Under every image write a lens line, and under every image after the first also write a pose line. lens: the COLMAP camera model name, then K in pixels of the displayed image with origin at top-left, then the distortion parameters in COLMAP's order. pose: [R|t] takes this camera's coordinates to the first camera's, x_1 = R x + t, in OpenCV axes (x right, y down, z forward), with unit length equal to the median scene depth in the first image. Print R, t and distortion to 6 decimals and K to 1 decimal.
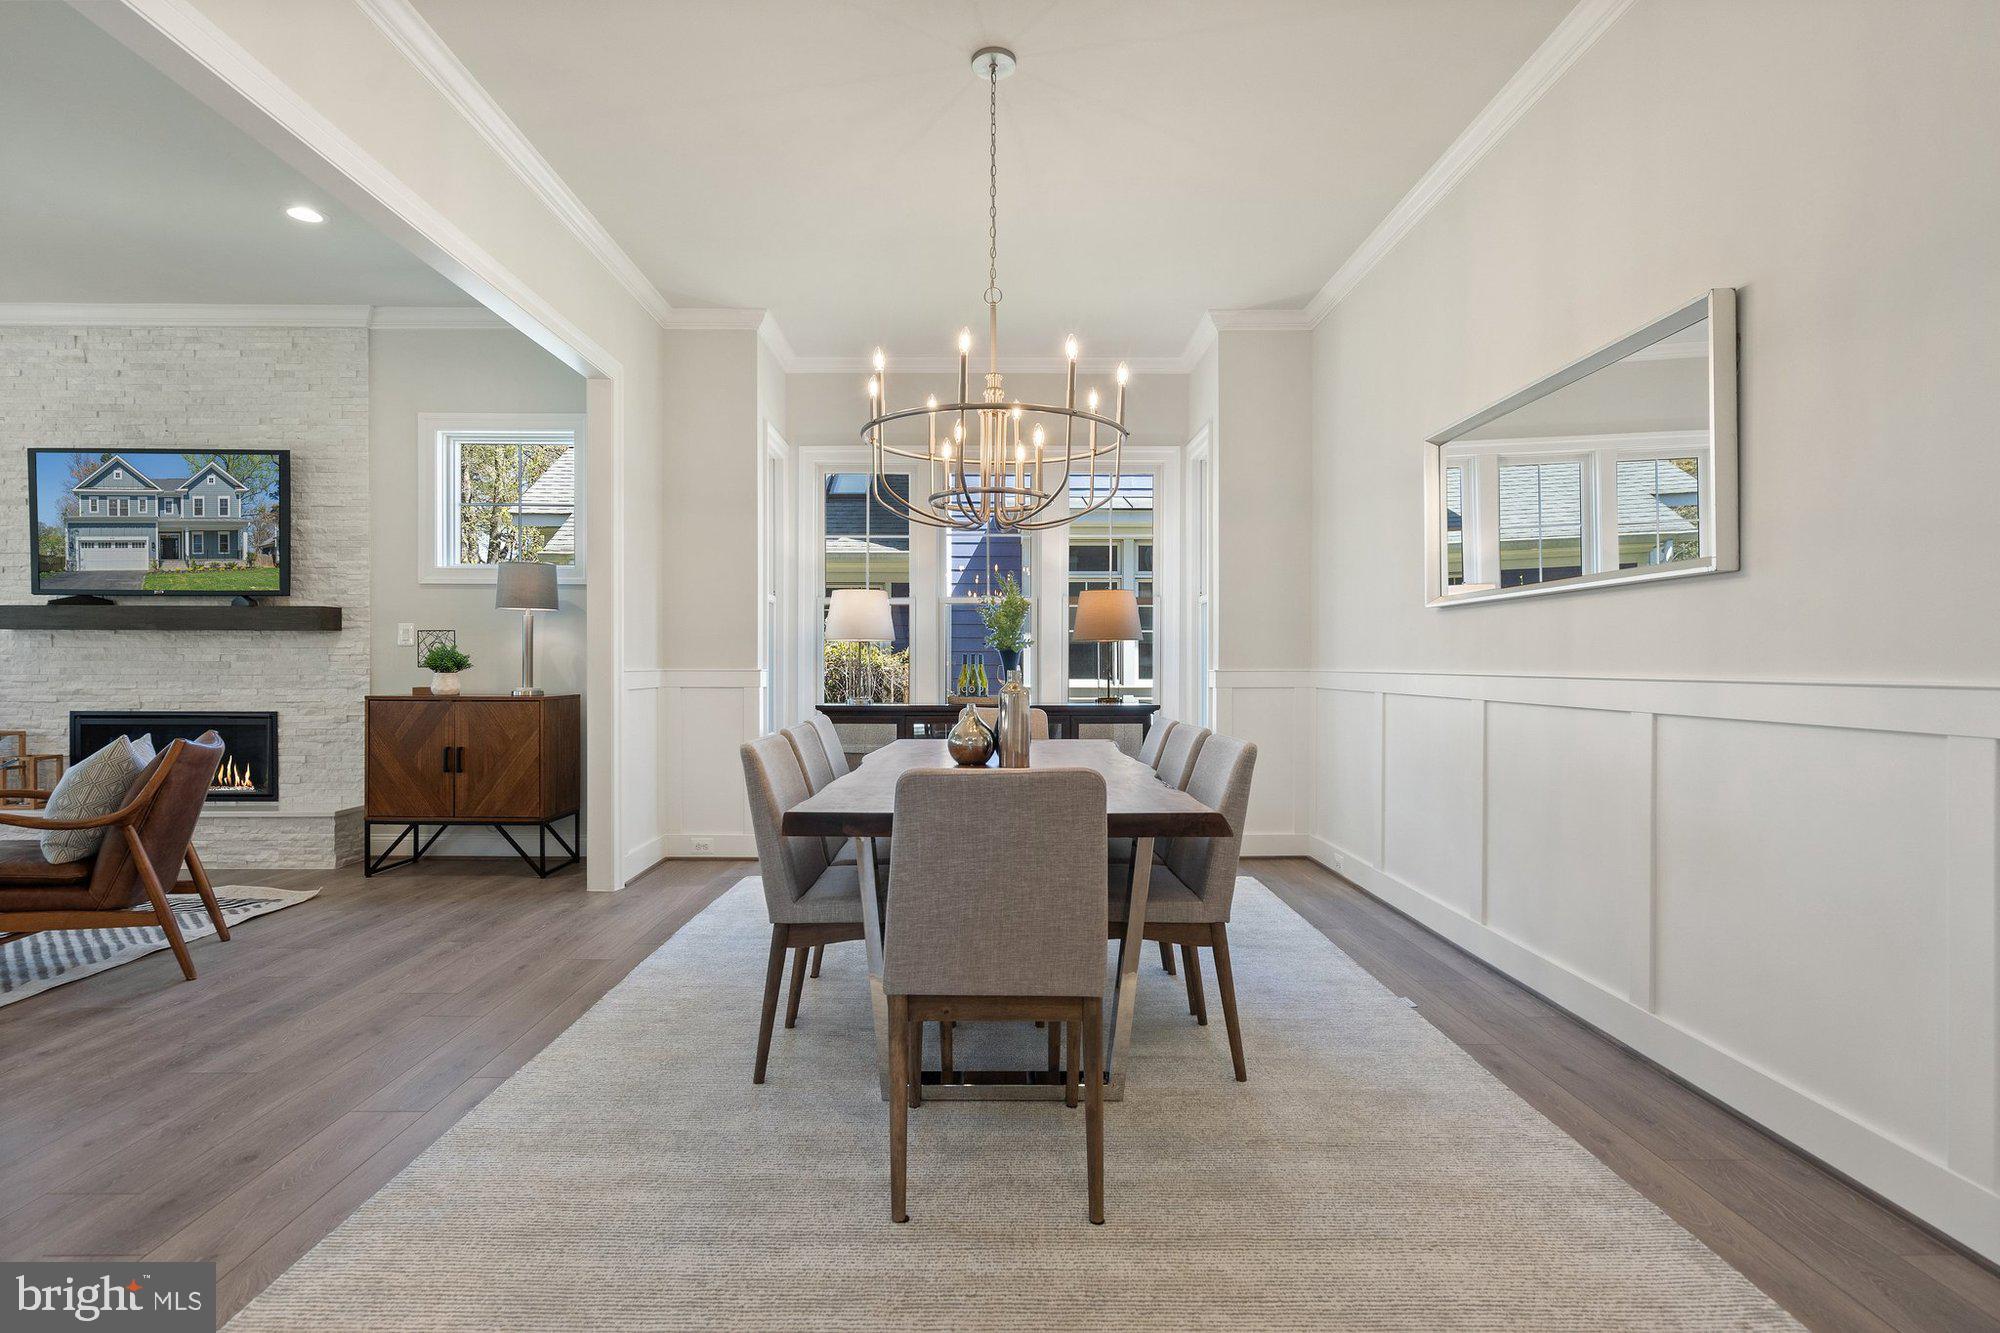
lens RADIAL K [[920.5, 0, 996.0], [0, 920.5, 667.5], [0, 0, 1]] dist [0.002079, 0.000521]
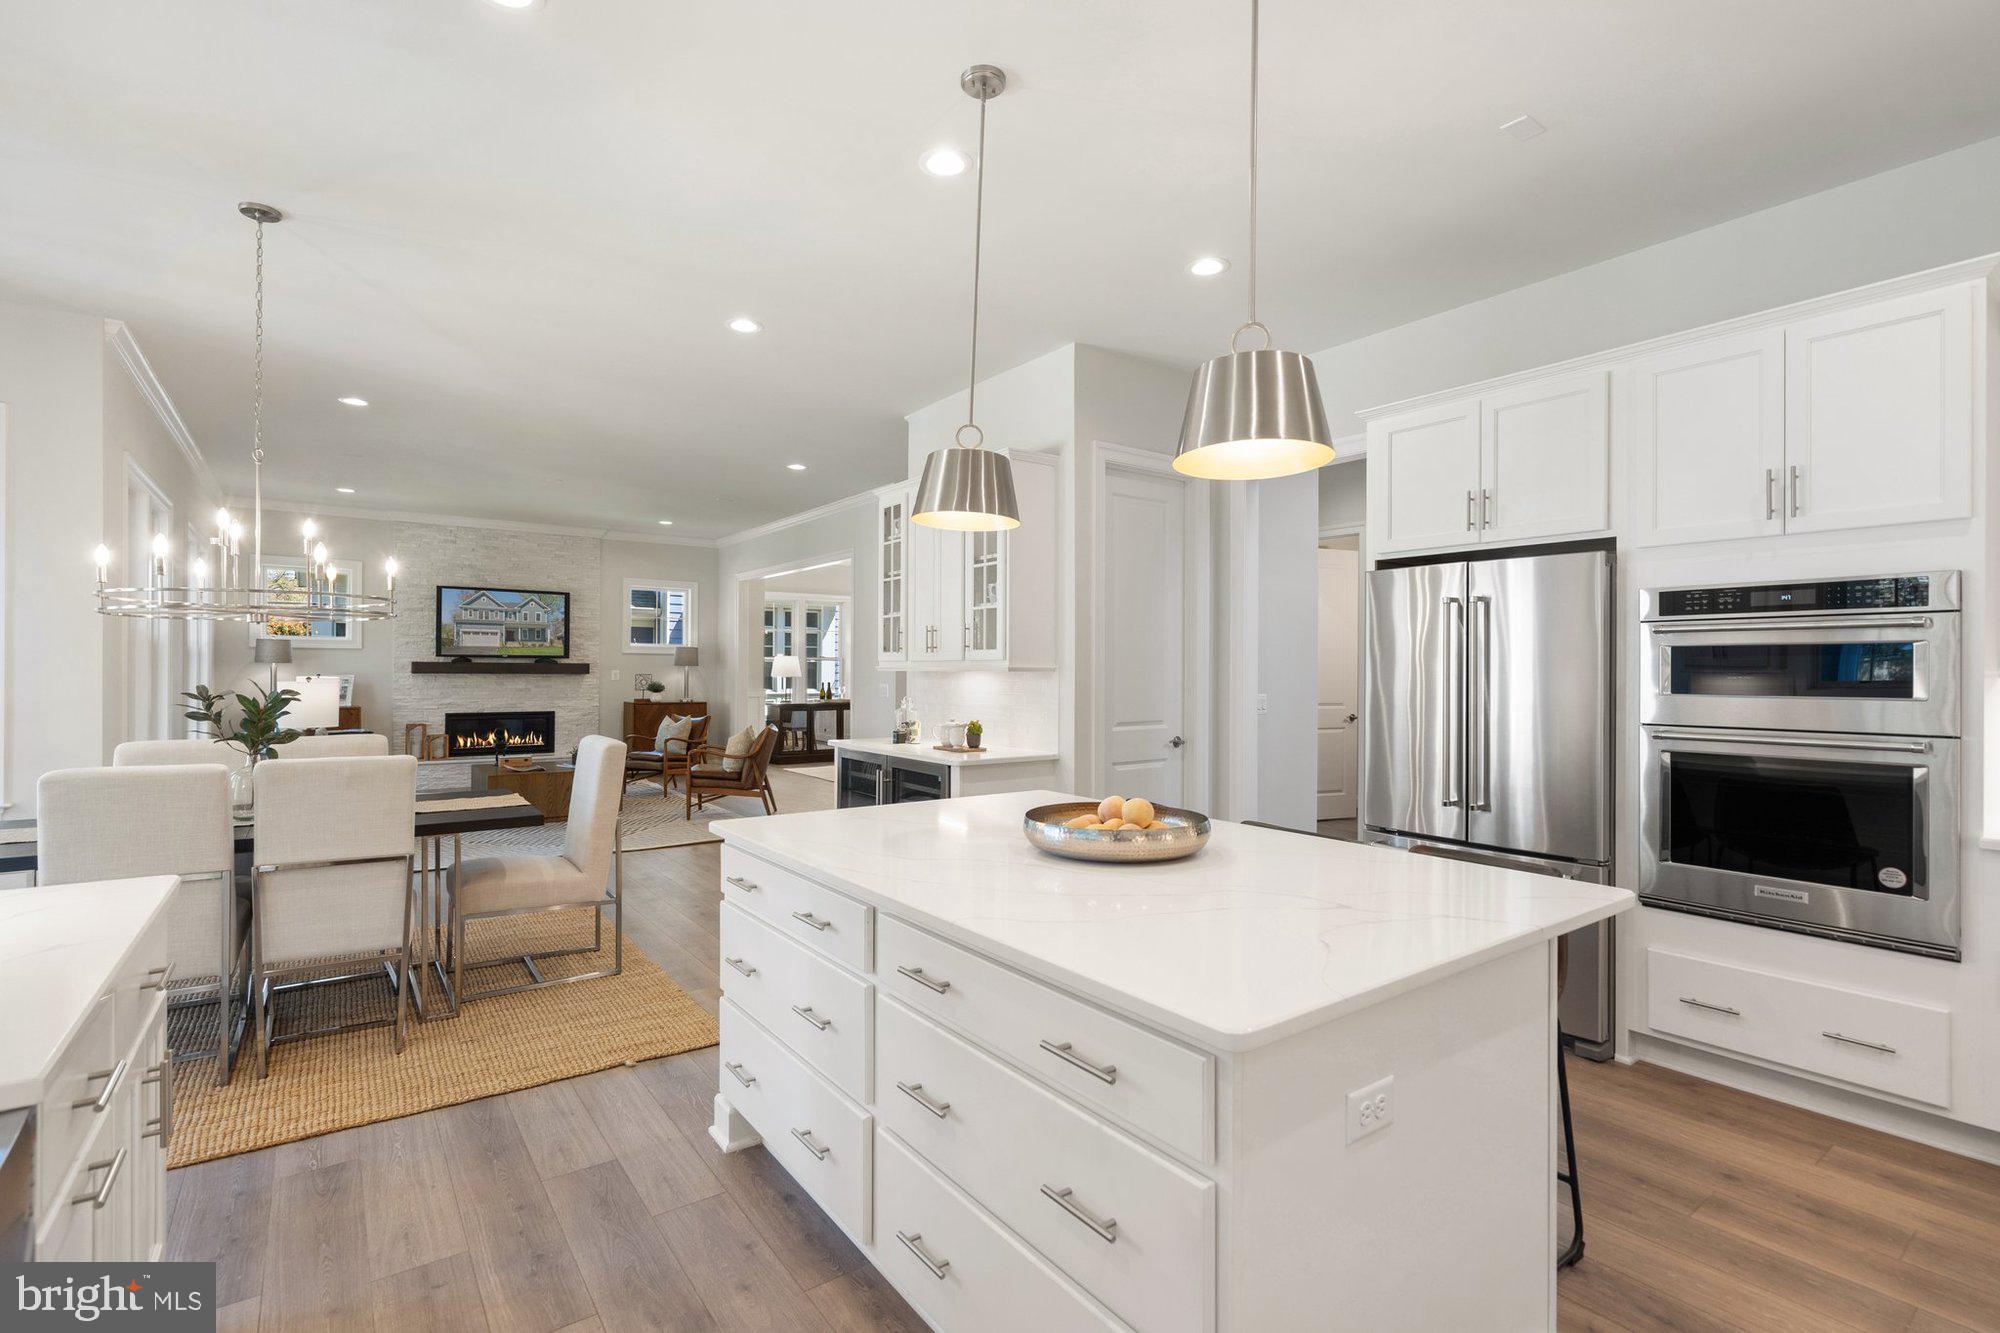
lens RADIAL K [[920.5, 0, 997.1], [0, 920.5, 669.4], [0, 0, 1]] dist [0.002079, 0.000521]
pose [[0.794904, 0.003573, 0.606725, -1.292018], [-0.005119, 0.999987, 0.000819, -0.058772], [-0.606714, -0.003757, 0.794912, -1.380870]]
